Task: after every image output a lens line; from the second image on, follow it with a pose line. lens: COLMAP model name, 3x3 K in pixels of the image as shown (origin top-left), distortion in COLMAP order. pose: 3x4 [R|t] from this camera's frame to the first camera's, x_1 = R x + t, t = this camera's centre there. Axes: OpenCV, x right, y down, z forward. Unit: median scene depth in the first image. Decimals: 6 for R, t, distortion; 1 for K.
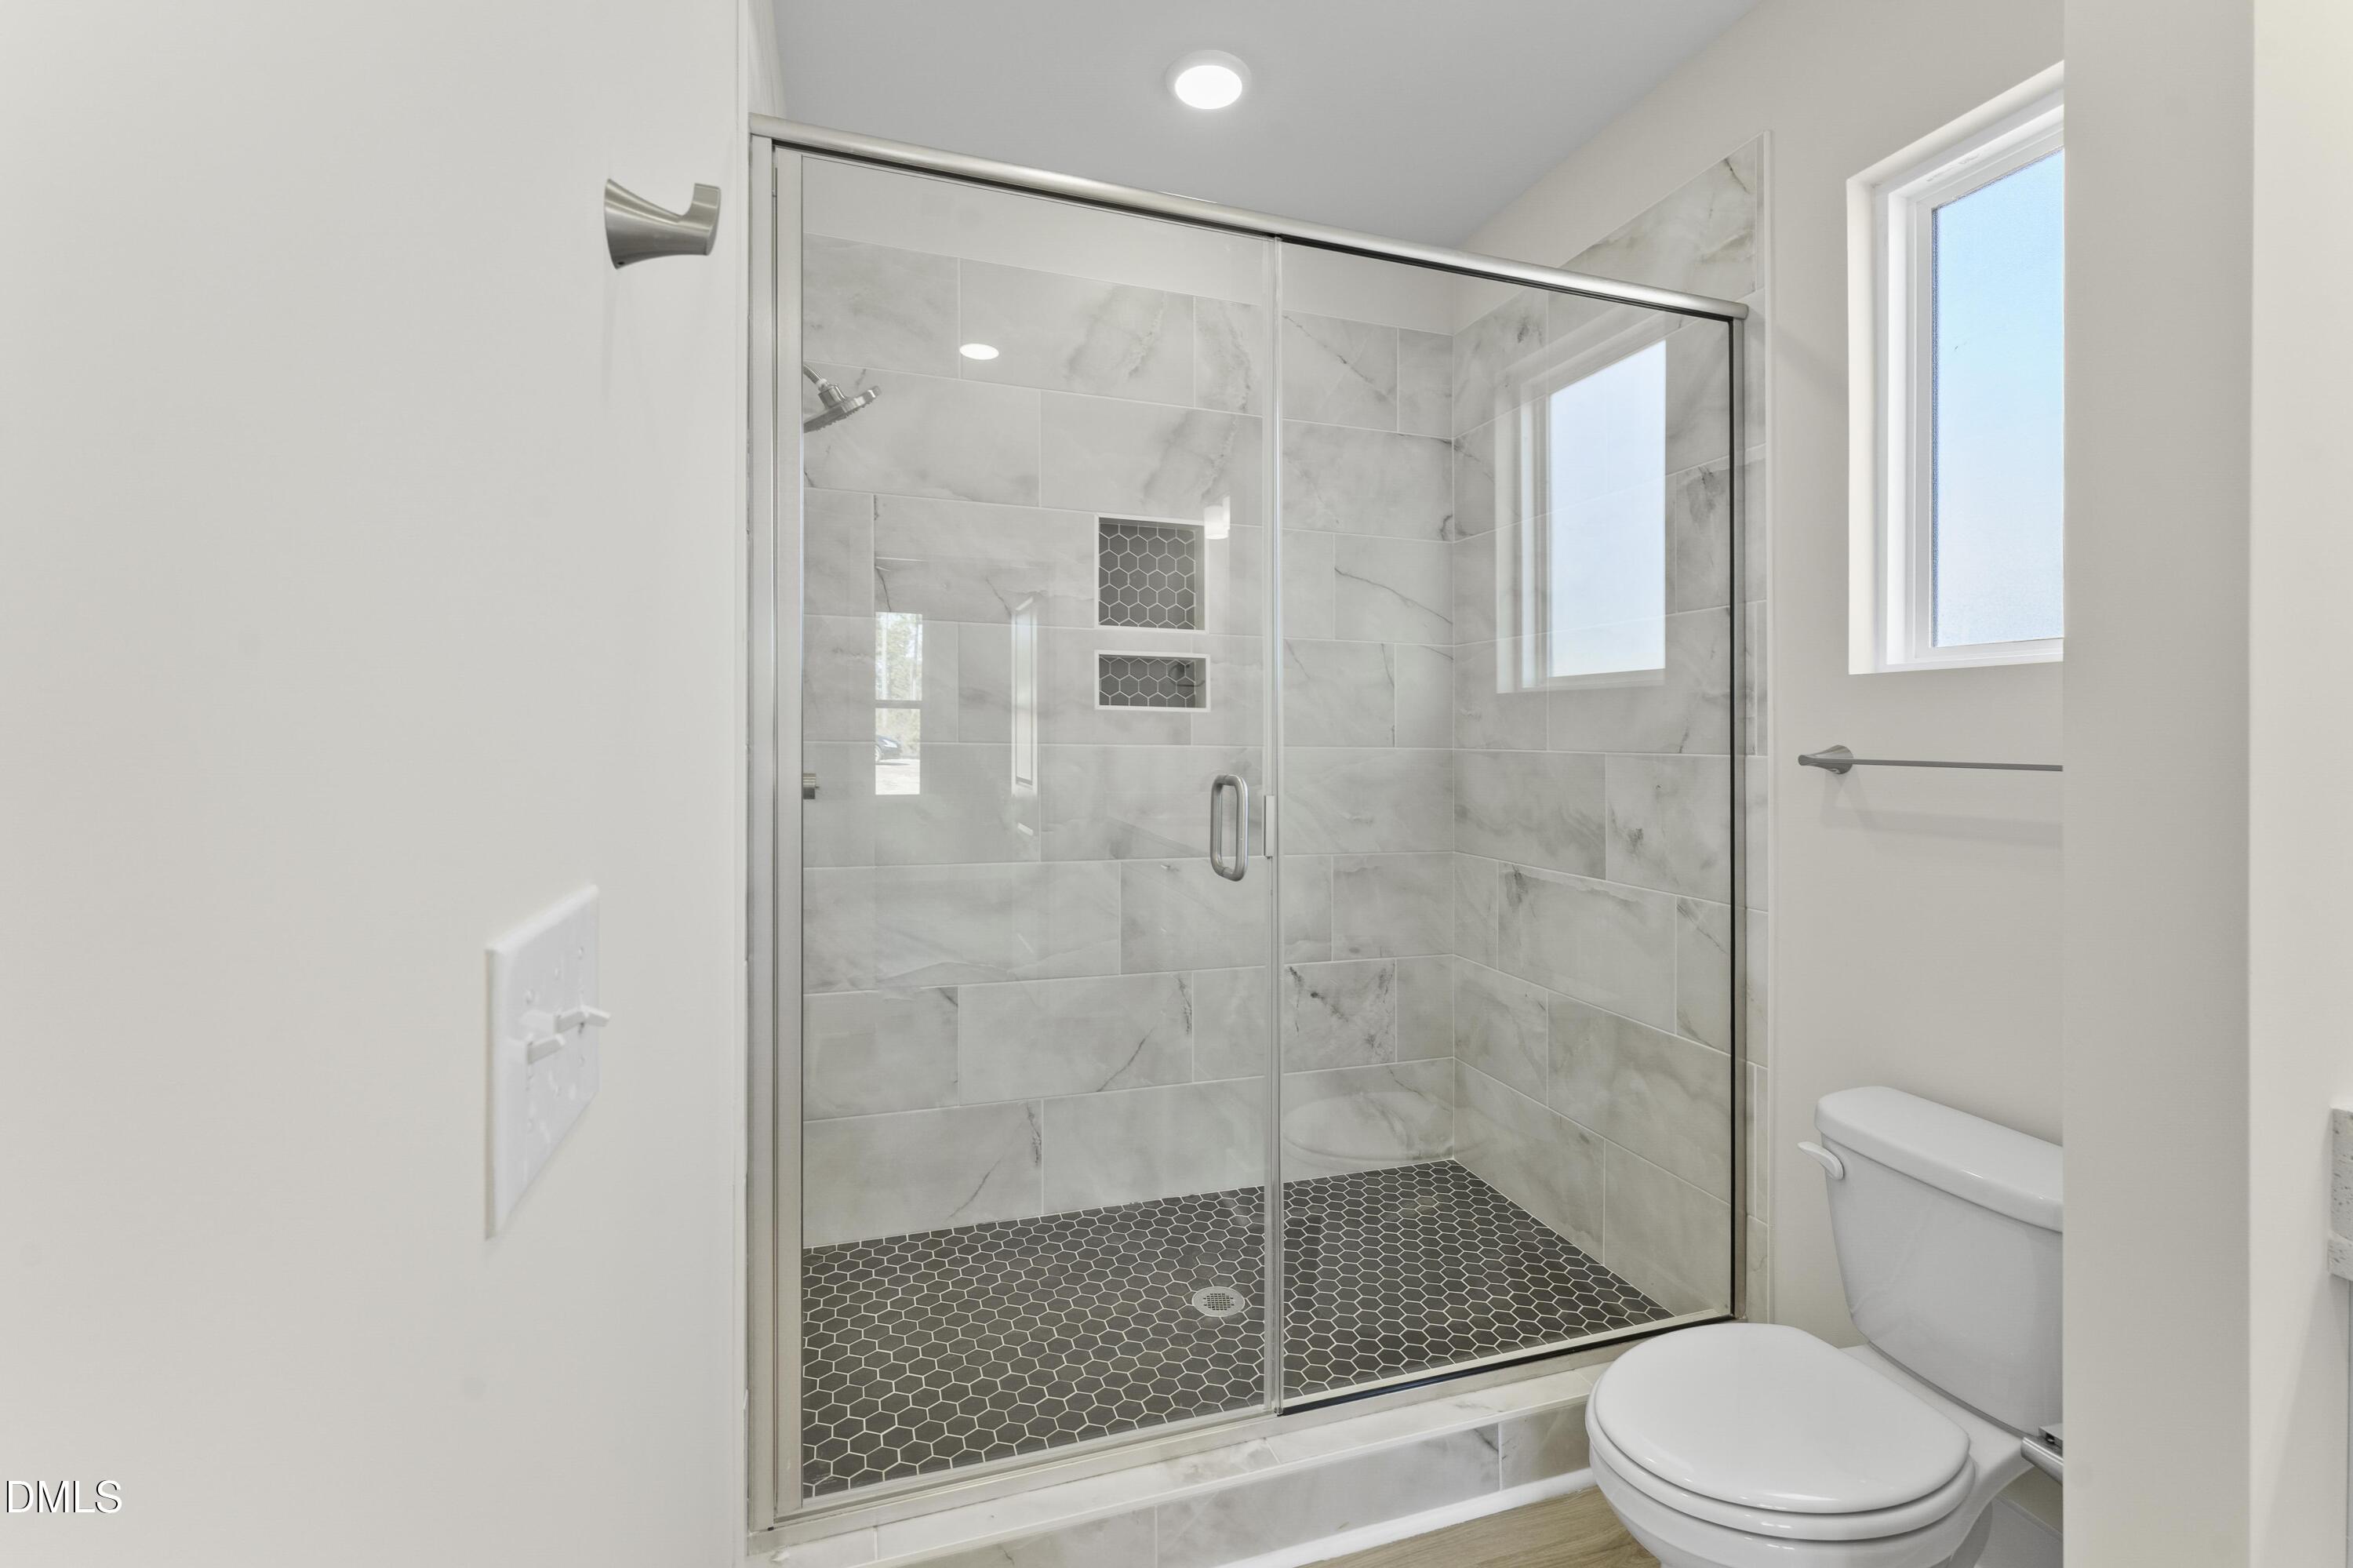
lens RADIAL K [[941.7, 0, 1171.2], [0, 941.7, 740.2], [0, 0, 1]] dist [0.000074, -0.000150]
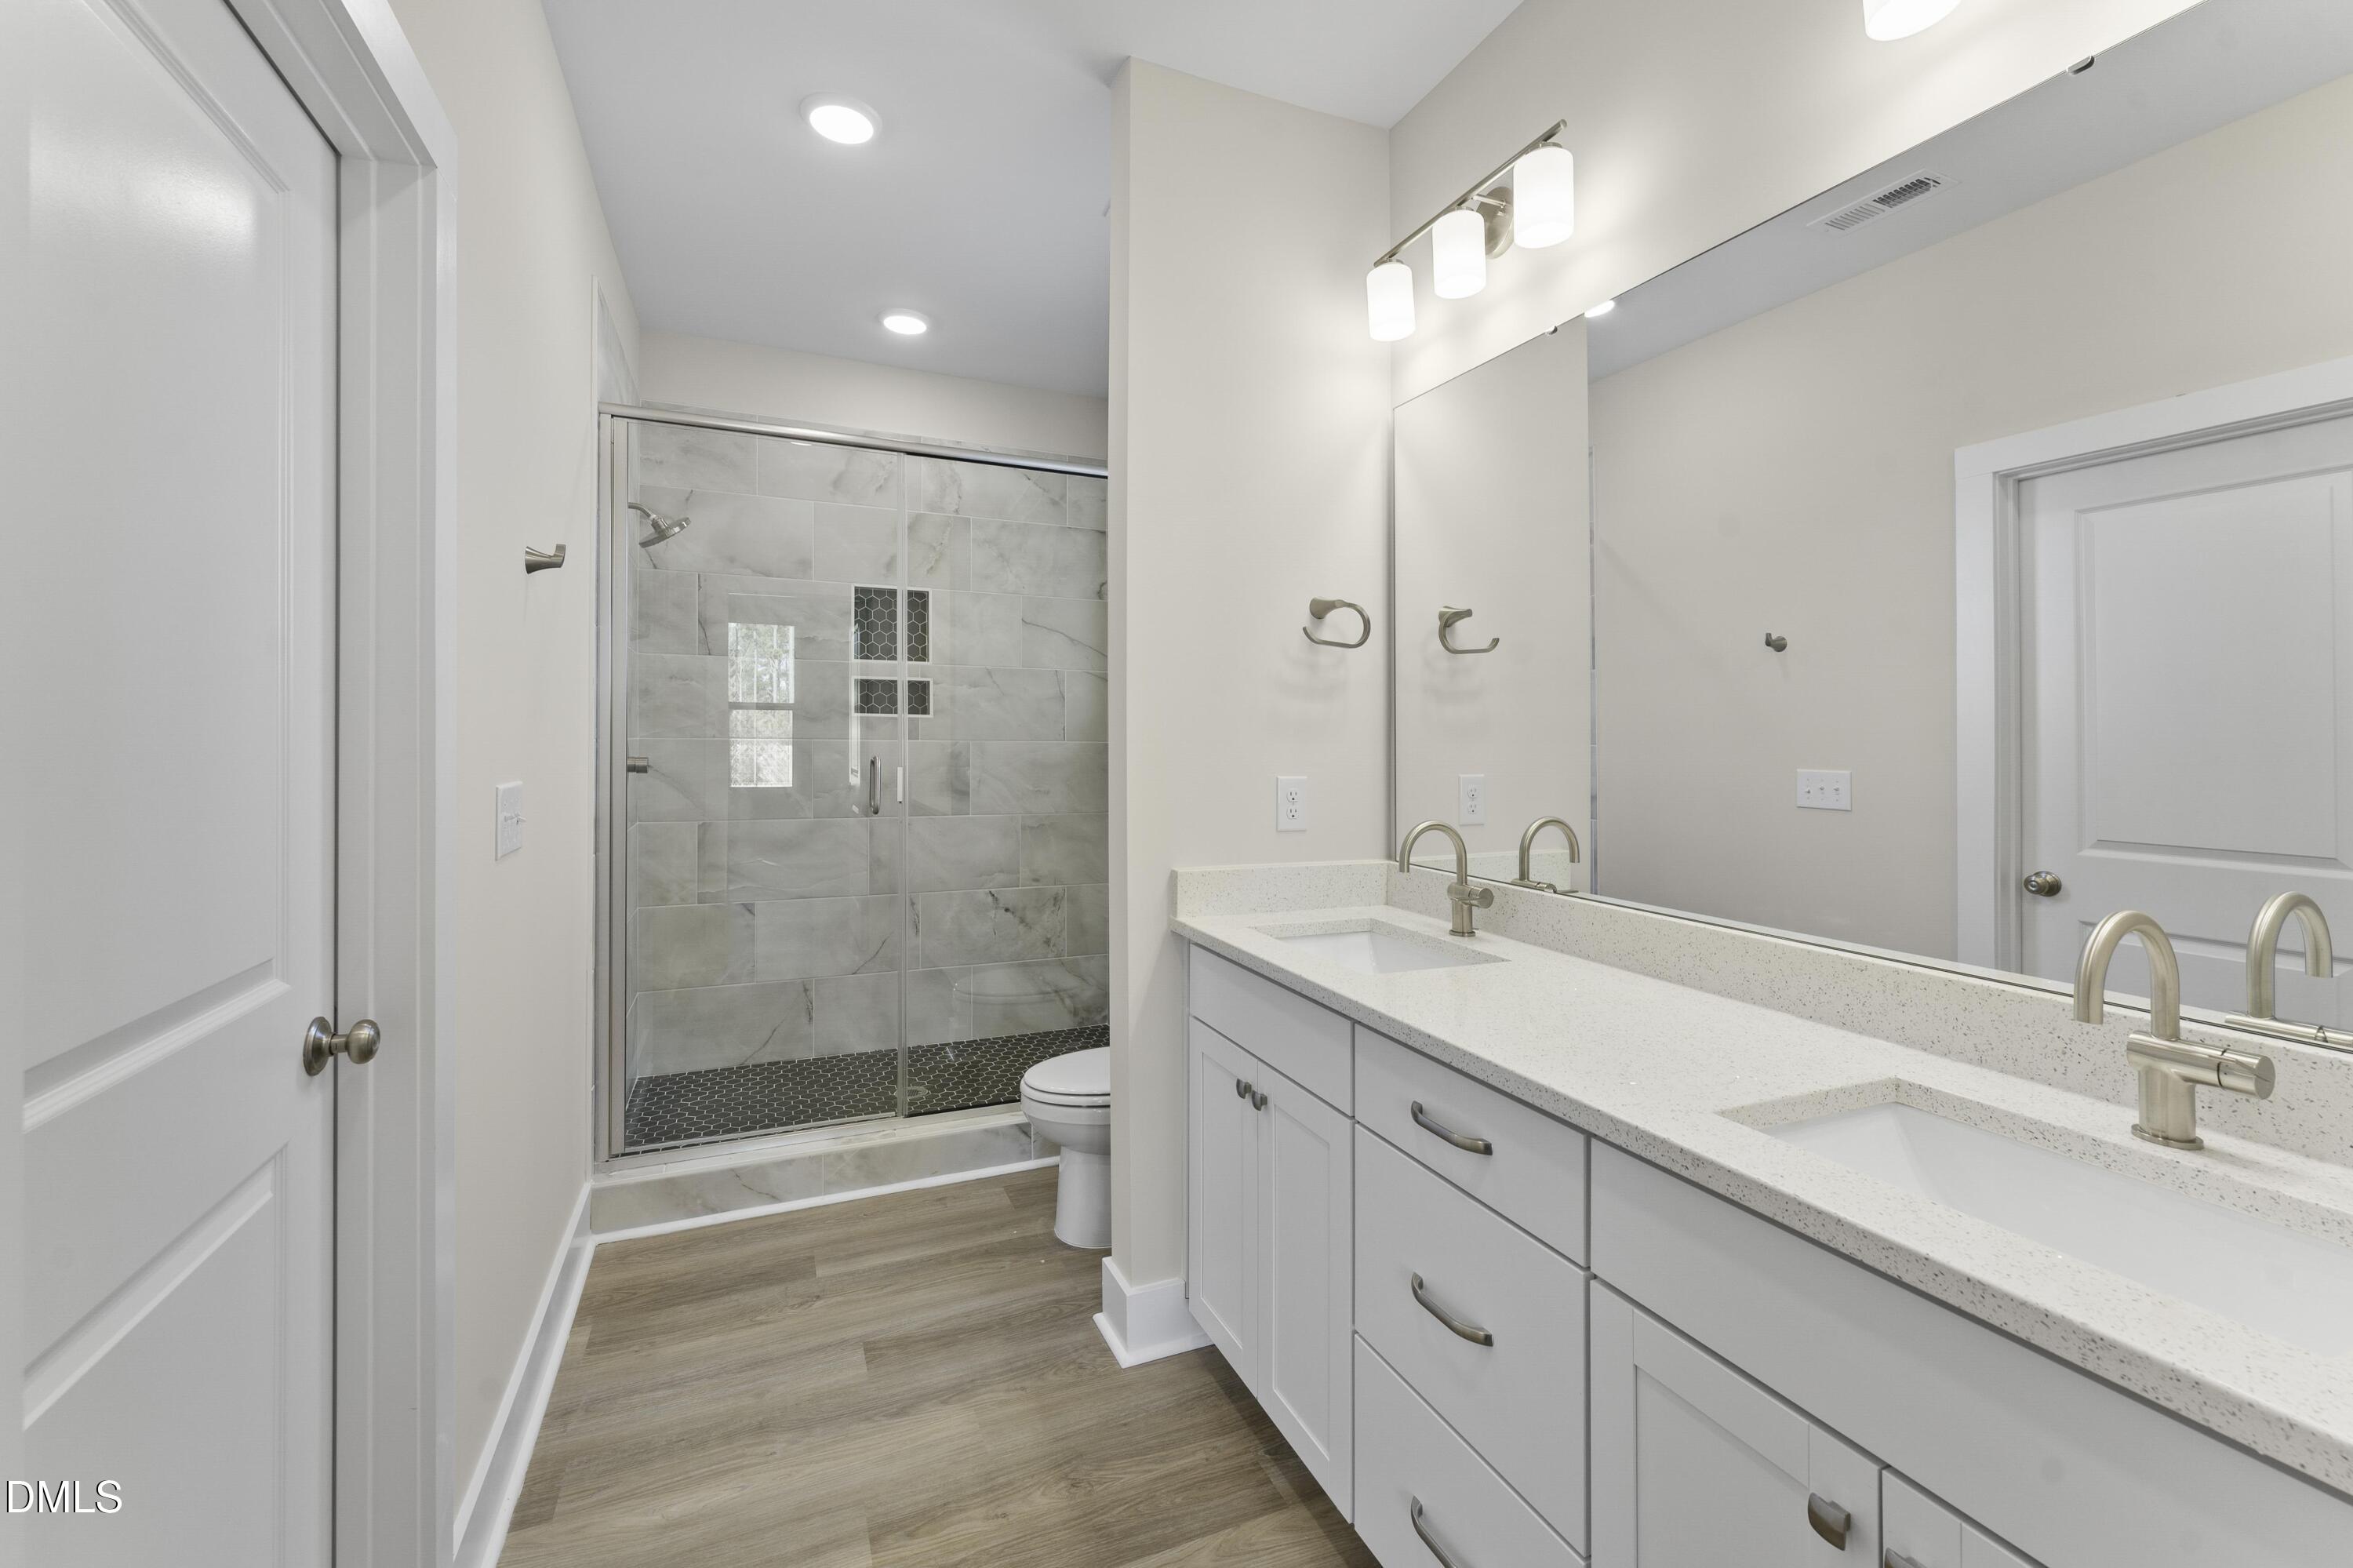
lens RADIAL K [[949.6, 0, 1120.9], [0, 949.6, 727.0], [0, 0, 1]] dist [0.000440, -0.000018]
pose [[0.999370, -0.002201, 0.035432, 0.292980], [0.002602, 0.999933, -0.011255, 0.002500], [-0.035405, 0.011340, 0.999309, -0.514043]]
